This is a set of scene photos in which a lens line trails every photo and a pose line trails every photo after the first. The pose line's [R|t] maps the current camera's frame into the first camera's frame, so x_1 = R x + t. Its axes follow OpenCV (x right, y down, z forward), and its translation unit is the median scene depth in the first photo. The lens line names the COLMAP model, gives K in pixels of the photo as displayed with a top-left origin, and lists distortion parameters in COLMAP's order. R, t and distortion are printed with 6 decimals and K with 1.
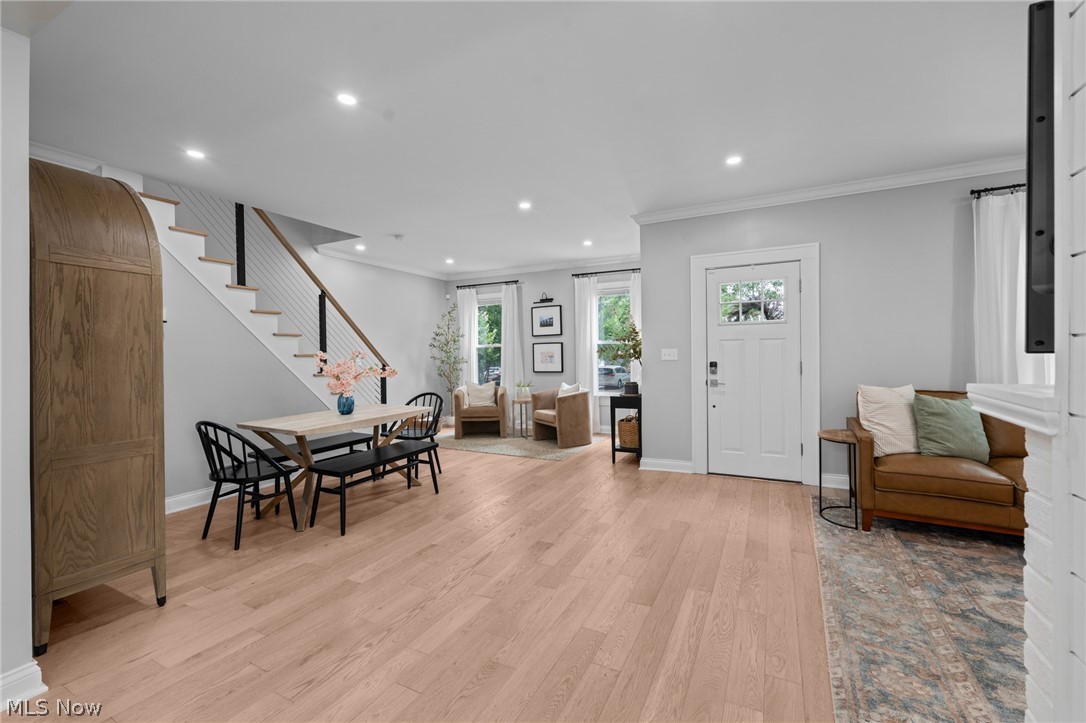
lens RADIAL K [[455.8, 0, 543.0], [0, 455.8, 361.5], [0, 0, 1]] dist [0.000498, -0.000004]
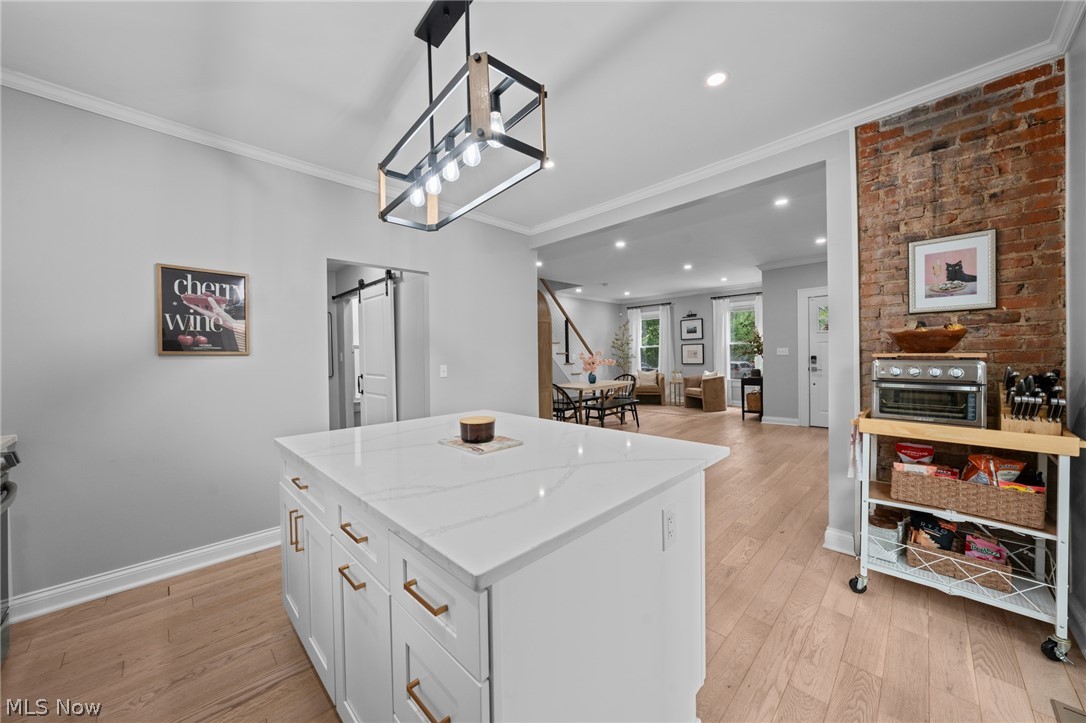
lens RADIAL K [[388.5, 0, 543.0], [0, 388.5, 361.5], [0, 0, 1]] dist [-0.001141, -0.000056]
pose [[0.952293, -0.000277, -0.305186, -0.077160], [0.002432, 0.999975, 0.006682, 0.006594], [0.305176, -0.007105, 0.952269, -0.400824]]
